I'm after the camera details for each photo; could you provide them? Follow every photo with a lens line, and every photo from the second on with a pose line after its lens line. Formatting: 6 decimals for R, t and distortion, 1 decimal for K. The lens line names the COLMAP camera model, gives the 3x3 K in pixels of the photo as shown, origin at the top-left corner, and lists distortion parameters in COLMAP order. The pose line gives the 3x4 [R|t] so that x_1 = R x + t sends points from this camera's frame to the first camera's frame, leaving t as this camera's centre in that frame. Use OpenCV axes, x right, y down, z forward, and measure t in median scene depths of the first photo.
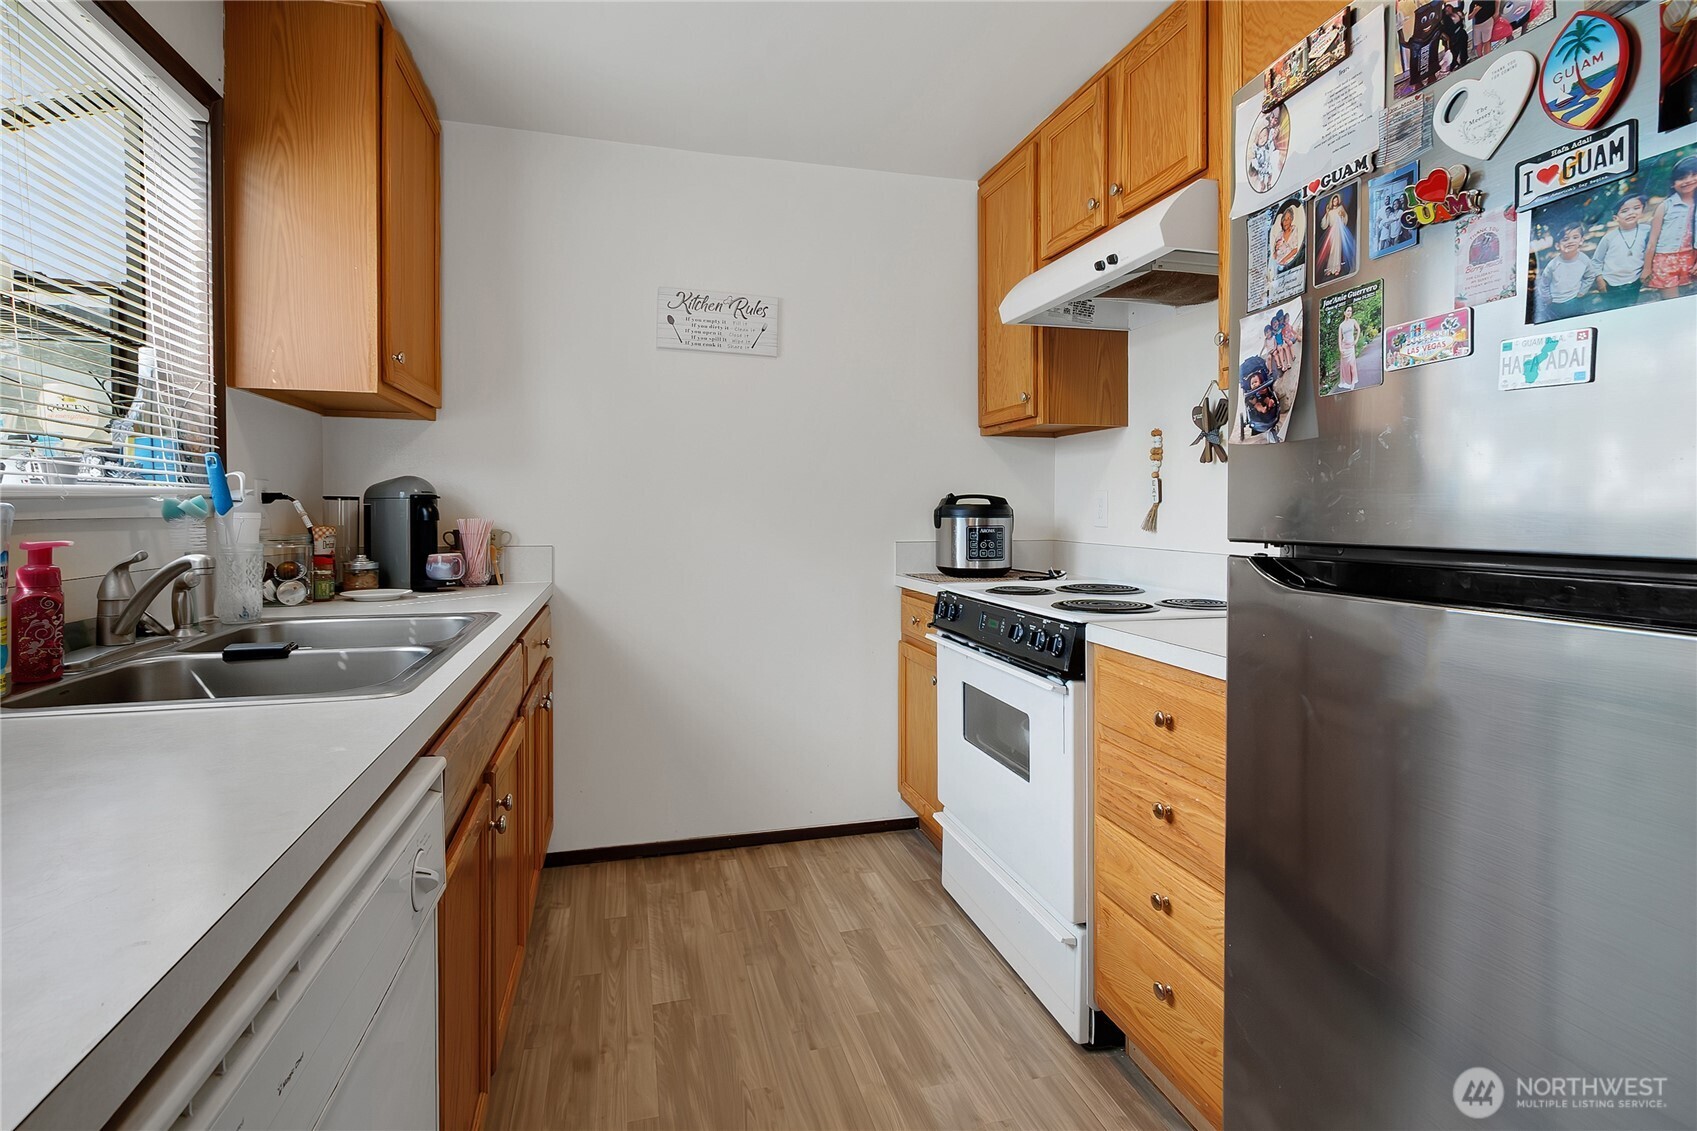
lens RADIAL K [[820.6, 0, 851.1], [0, 820.6, 504.8], [0, 0, 1]] dist [0.000454, -0.001457]
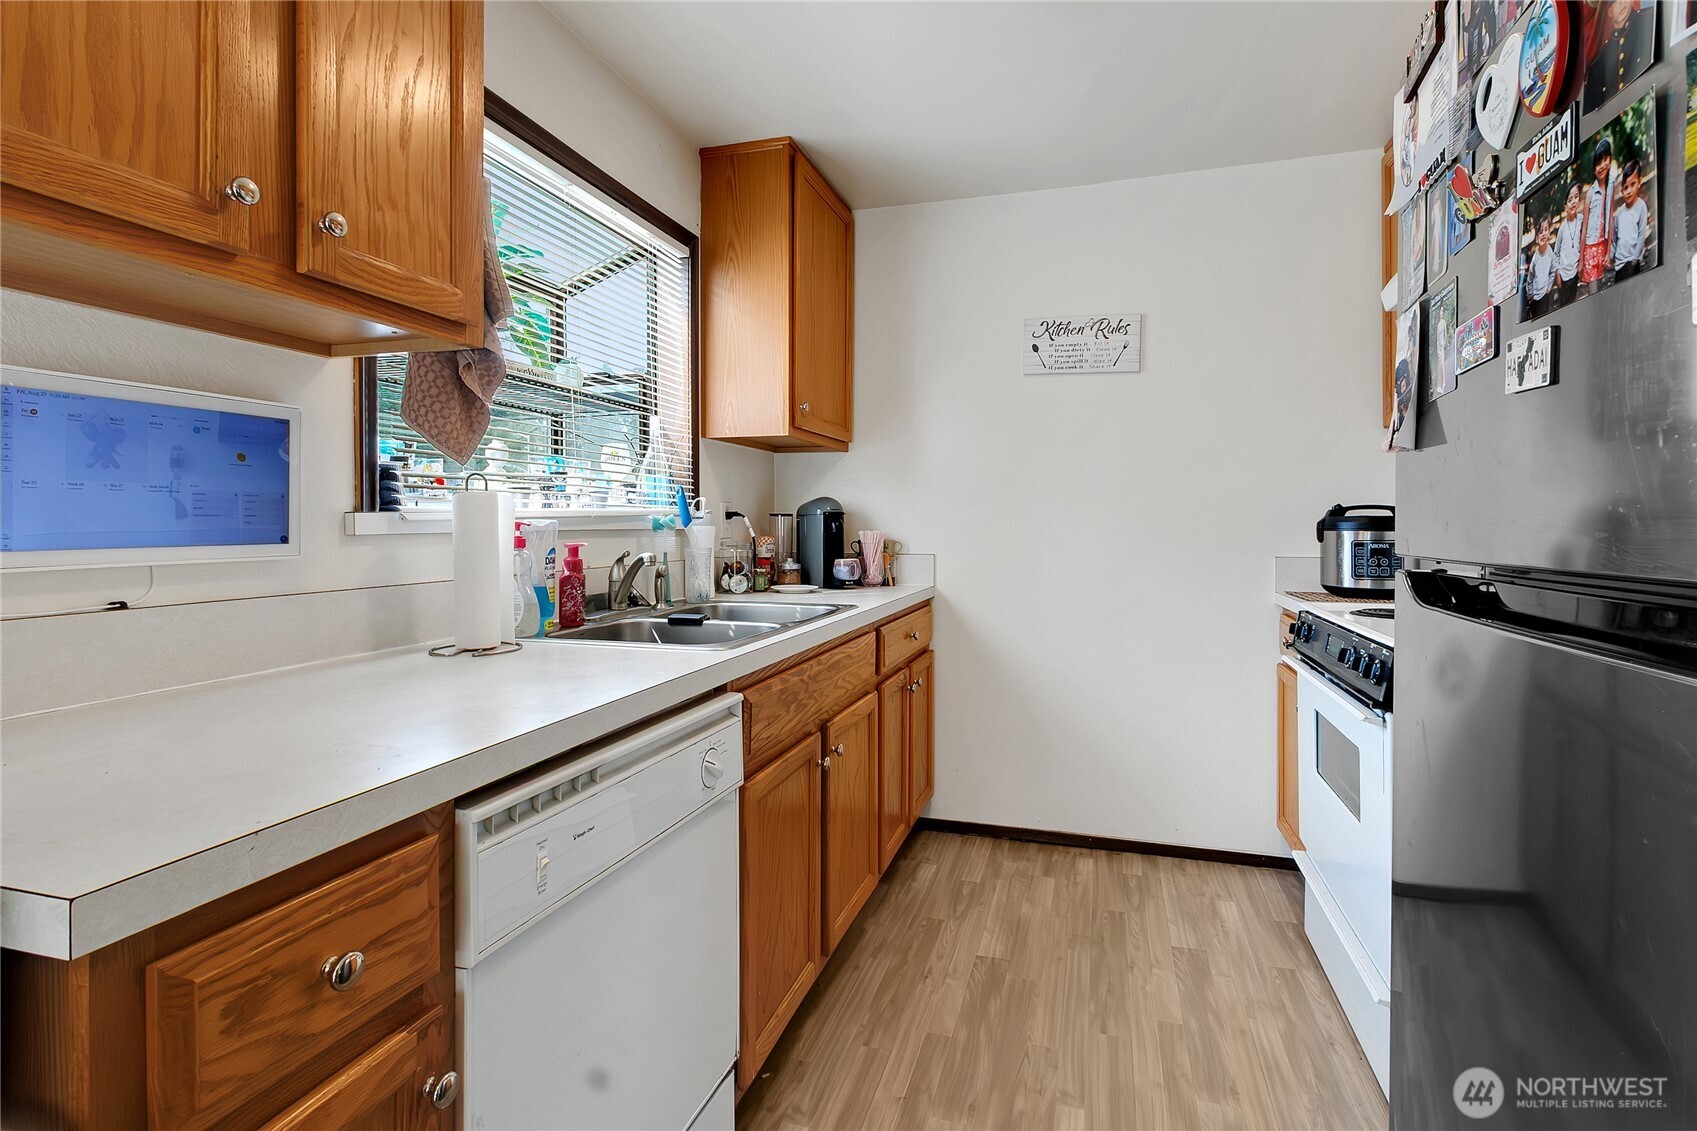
lens RADIAL K [[820.6, 0, 851.1], [0, 820.6, 504.8], [0, 0, 1]] dist [0.000454, -0.001457]
pose [[0.844297, -0.014677, -0.535675, 0.195271], [0.005893, 0.999819, -0.018106, 0.000005], [0.535844, 0.012130, 0.844230, -0.057458]]
